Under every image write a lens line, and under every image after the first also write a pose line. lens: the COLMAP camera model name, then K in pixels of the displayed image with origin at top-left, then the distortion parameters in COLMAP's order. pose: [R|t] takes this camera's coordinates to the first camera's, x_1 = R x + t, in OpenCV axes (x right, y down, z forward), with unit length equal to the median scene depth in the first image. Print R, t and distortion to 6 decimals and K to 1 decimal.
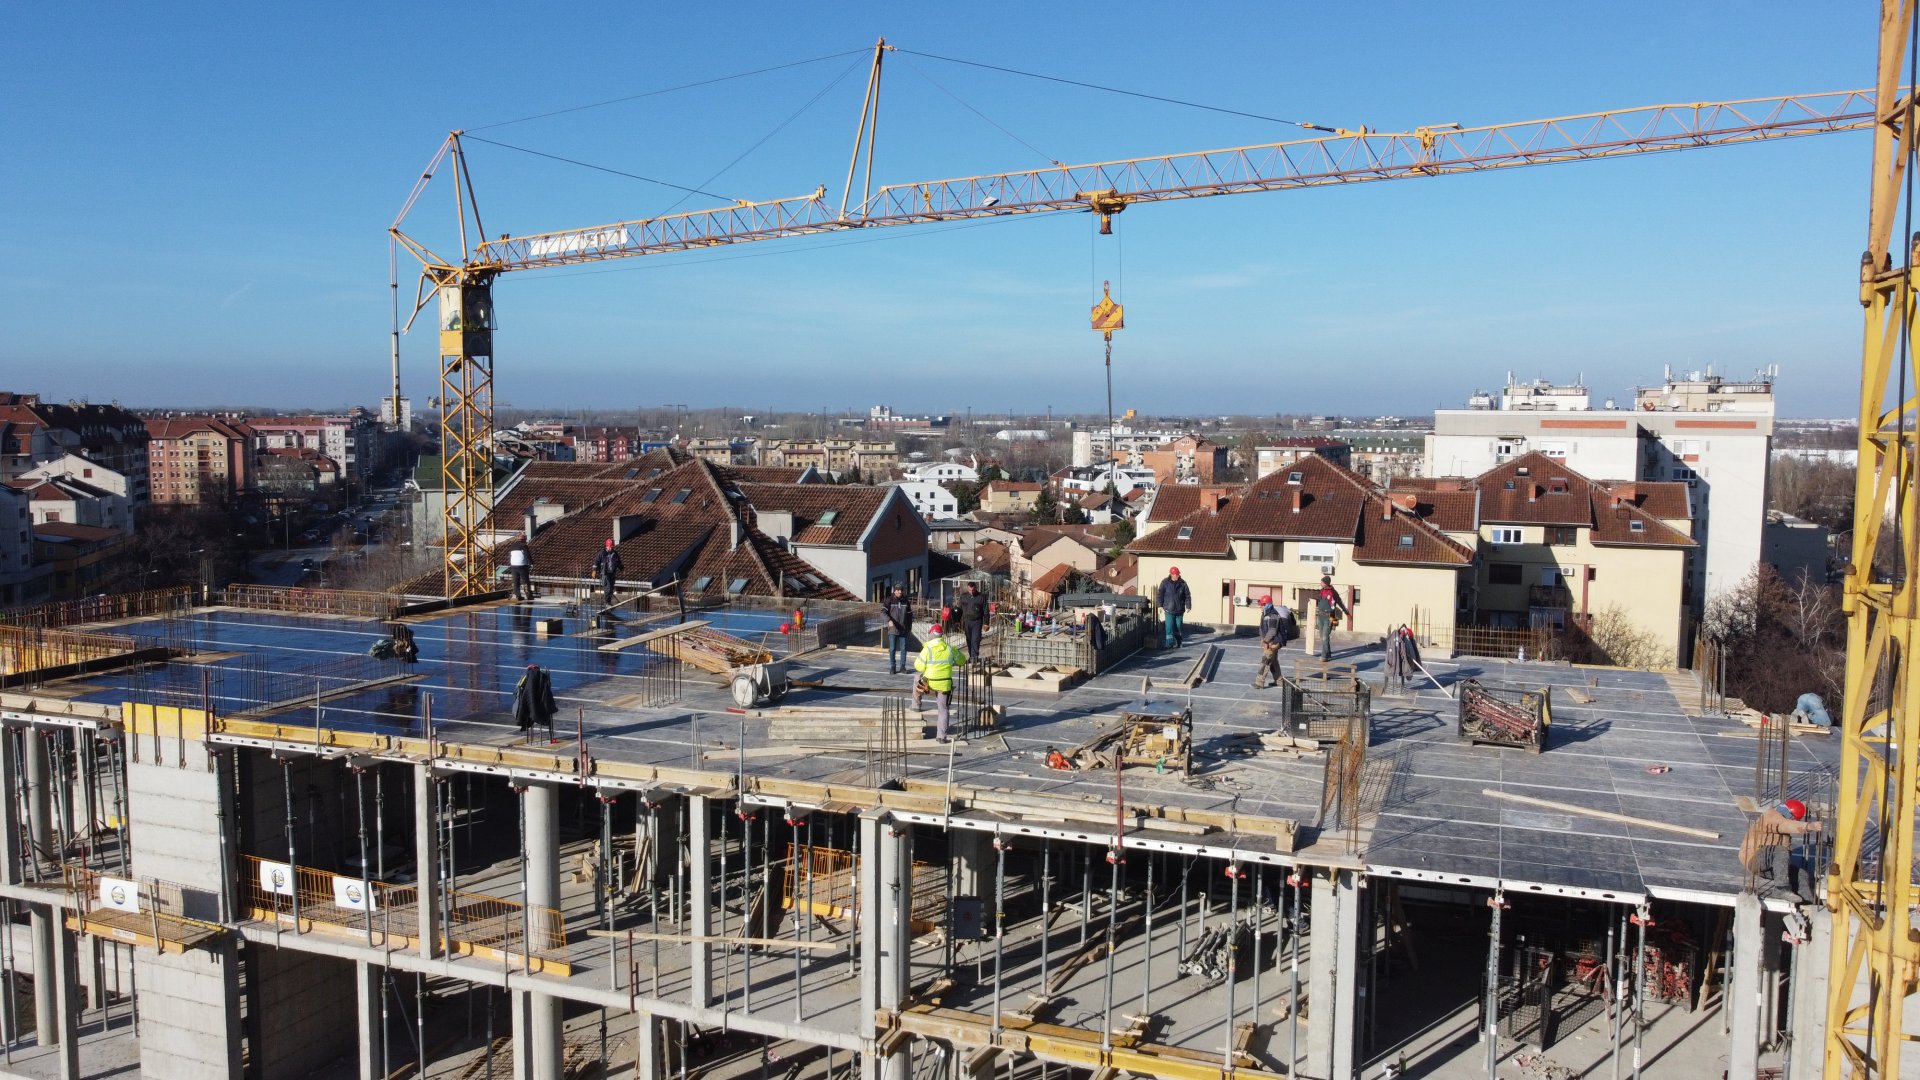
lens RADIAL K [[1452.5, 0, 960.0], [0, 1452.5, 540.0], [0, 0, 1]] dist [0.001988, -0.007444]
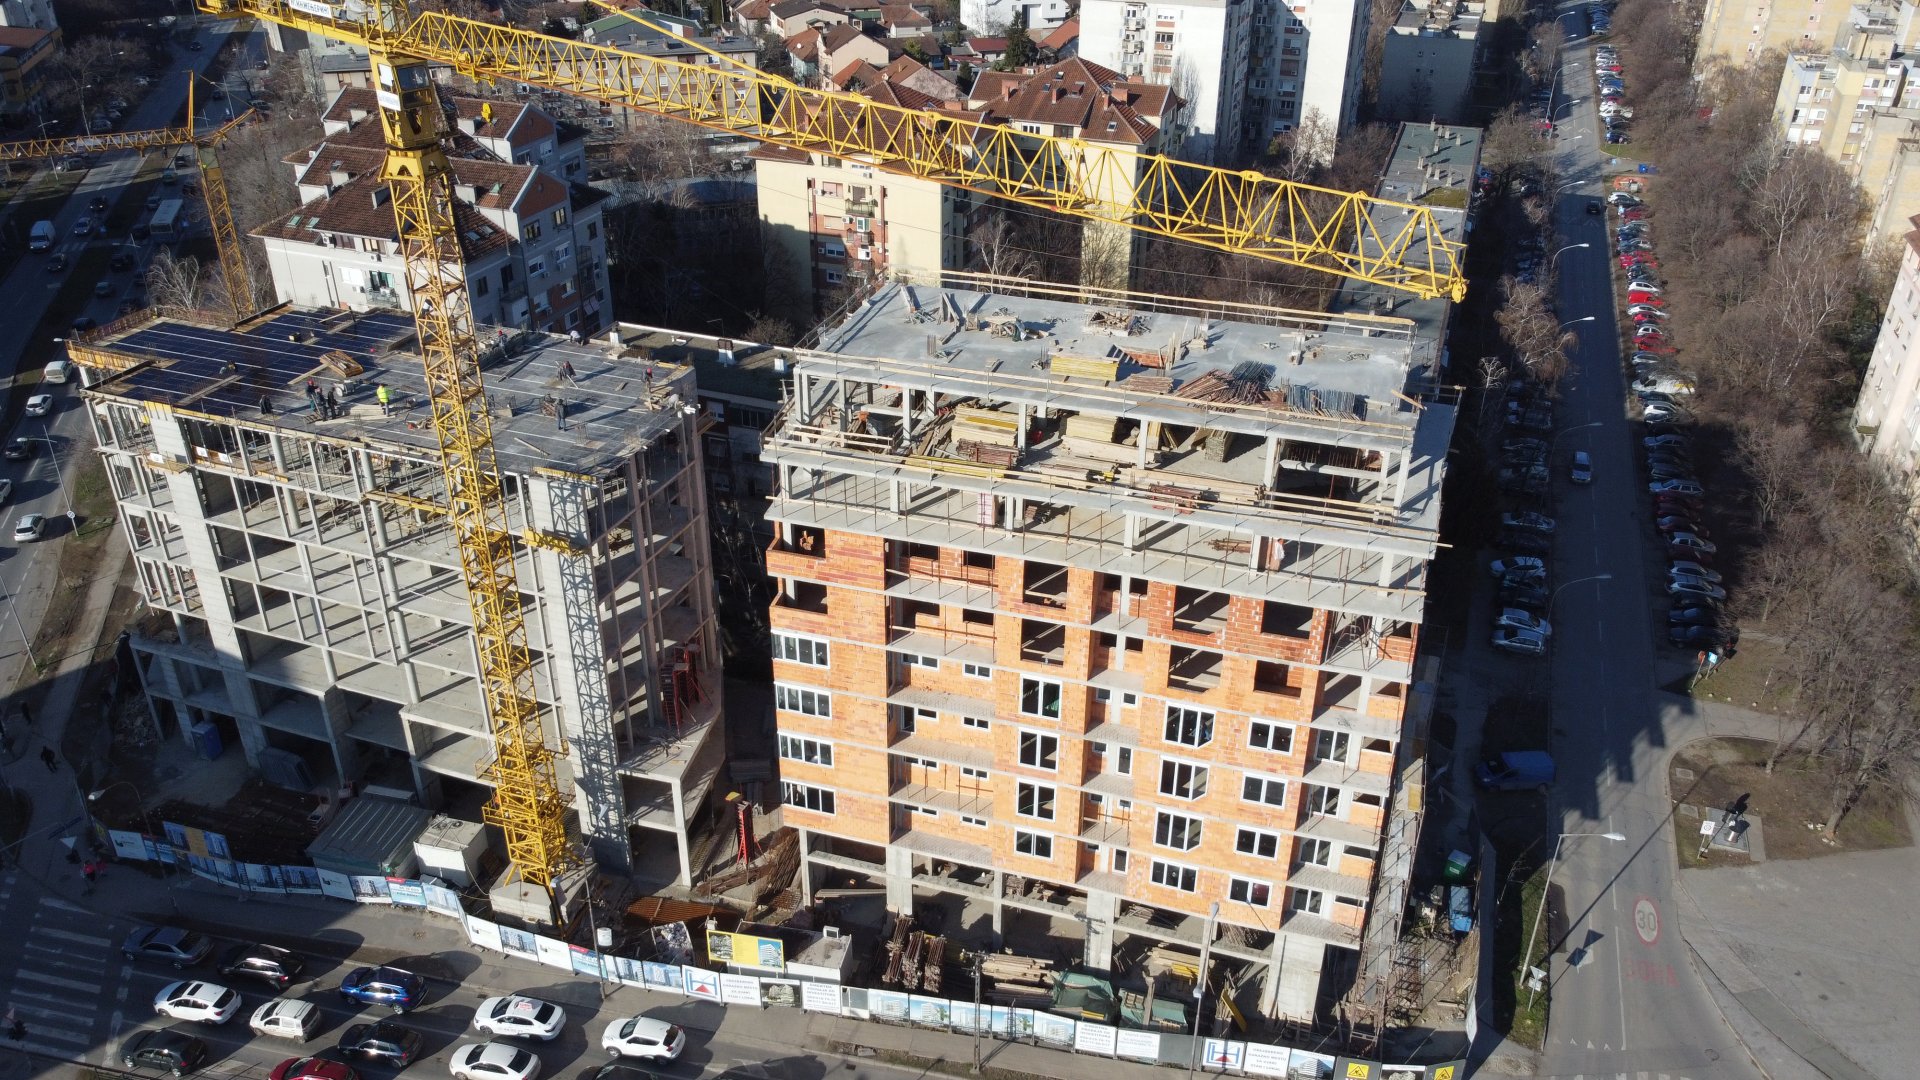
lens RADIAL K [[1452.5, 0, 960.0], [0, 1452.5, 540.0], [0, 0, 1]] dist [0.001988, -0.007444]
pose [[0.999889, -0.005589, 0.013808, 0.319320], [-0.000454, 0.915060, 0.403318, -0.241981], [-0.014889, -0.403280, 0.914956, -0.564567]]
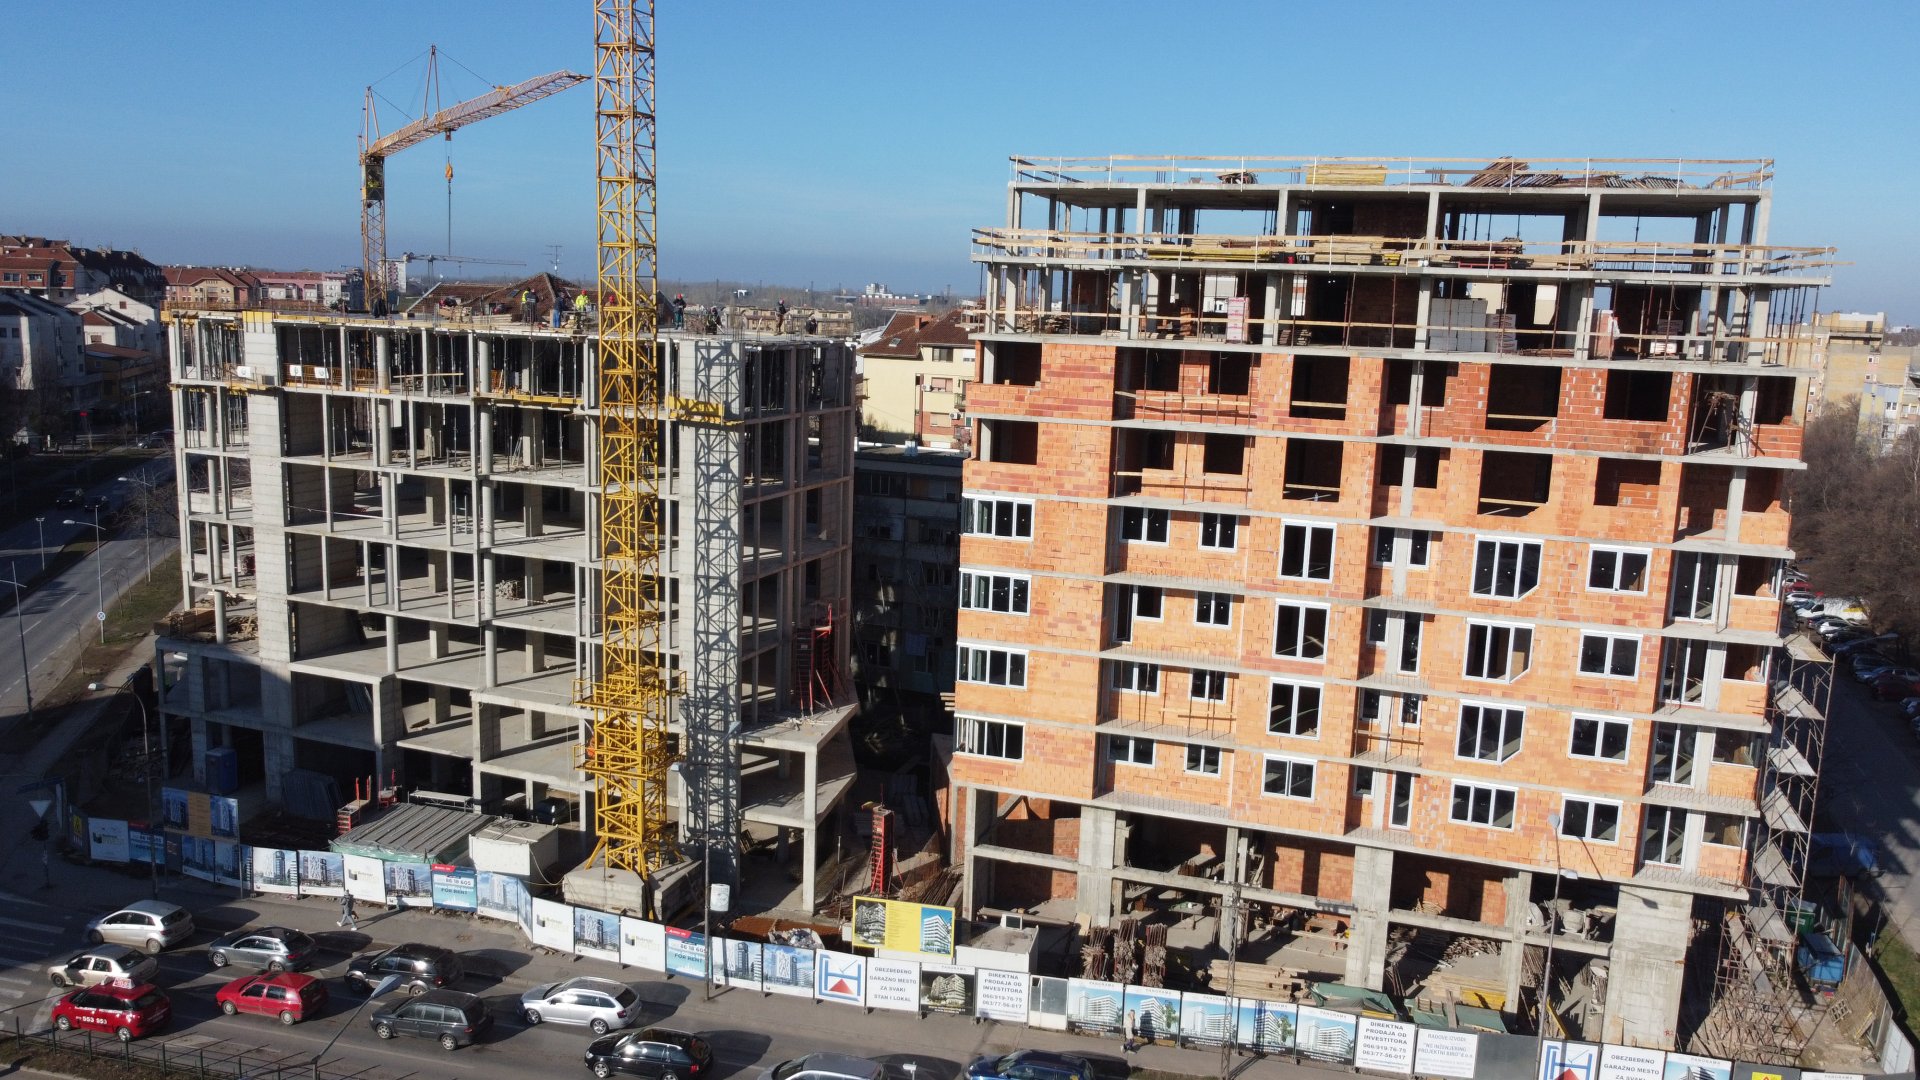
lens RADIAL K [[1452.5, 0, 960.0], [0, 1452.5, 540.0], [0, 0, 1]] dist [0.001988, -0.007444]
pose [[0.999587, 0.028718, 0.001066, 0.229693], [-0.028712, 0.996383, 0.079975, 0.077117], [0.001235, -0.079973, 0.996796, -0.510381]]
